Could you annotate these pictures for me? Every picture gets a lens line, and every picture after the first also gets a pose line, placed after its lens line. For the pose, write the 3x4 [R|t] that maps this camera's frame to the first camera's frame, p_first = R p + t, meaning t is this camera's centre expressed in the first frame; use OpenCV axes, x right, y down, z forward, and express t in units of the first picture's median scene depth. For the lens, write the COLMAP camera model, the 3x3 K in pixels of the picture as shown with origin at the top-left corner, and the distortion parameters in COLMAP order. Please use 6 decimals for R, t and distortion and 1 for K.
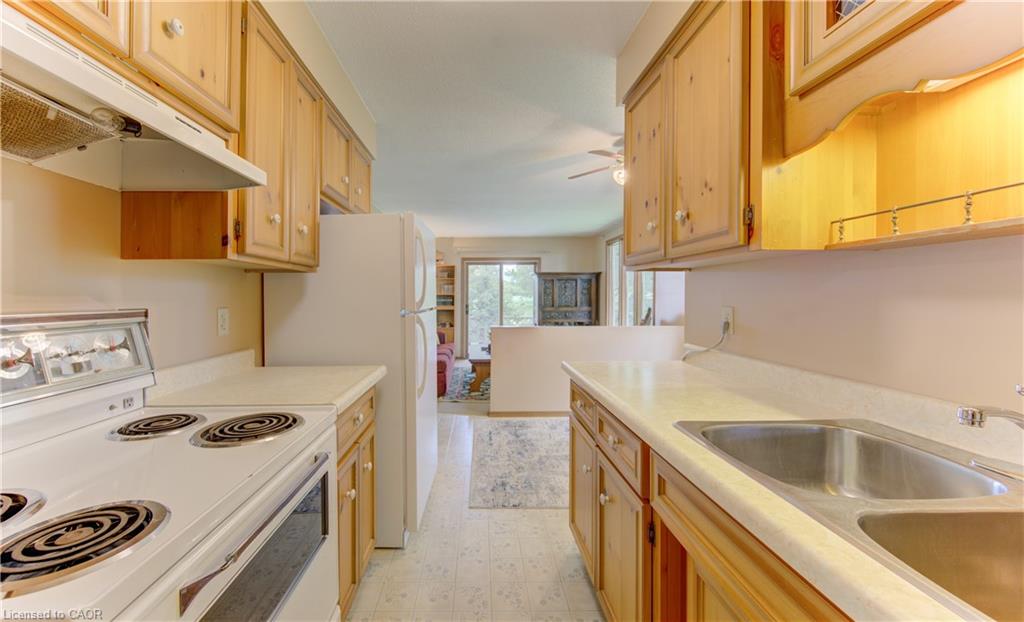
lens RADIAL K [[397.6, 0, 512.7], [0, 397.6, 301.2], [0, 0, 1]] dist [-0.001469, -0.000104]
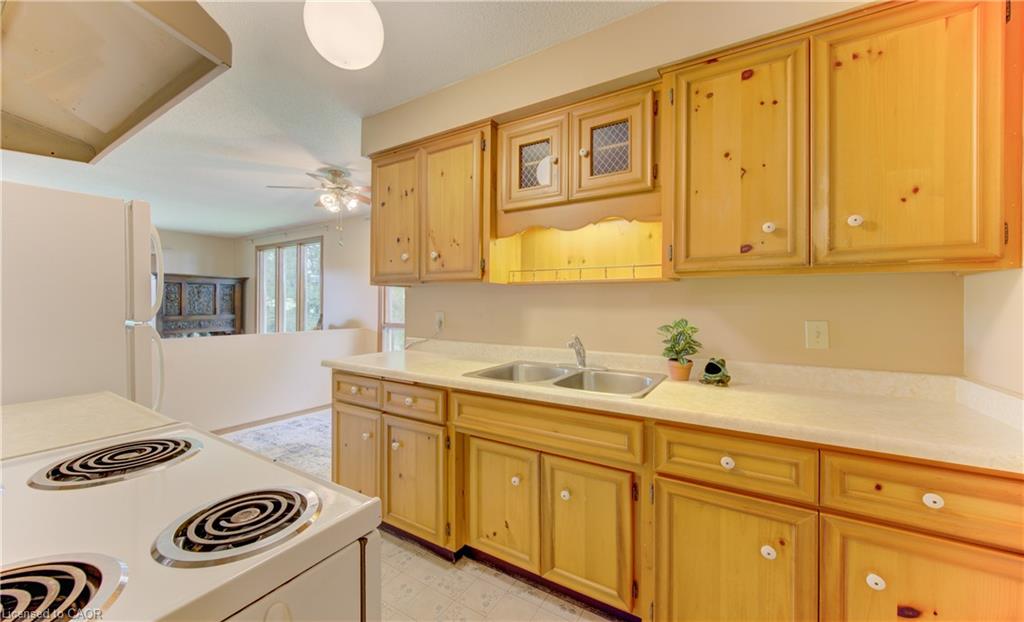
lens RADIAL K [[397.6, 0, 507.9], [0, 397.6, 308.9], [0, 0, 1]] dist [-0.001469, -0.000104]
pose [[0.513086, -0.004027, 0.858328, -0.683653], [0.001466, 0.999992, 0.003815, -0.002578], [-0.858336, -0.000700, 0.513088, -0.066676]]
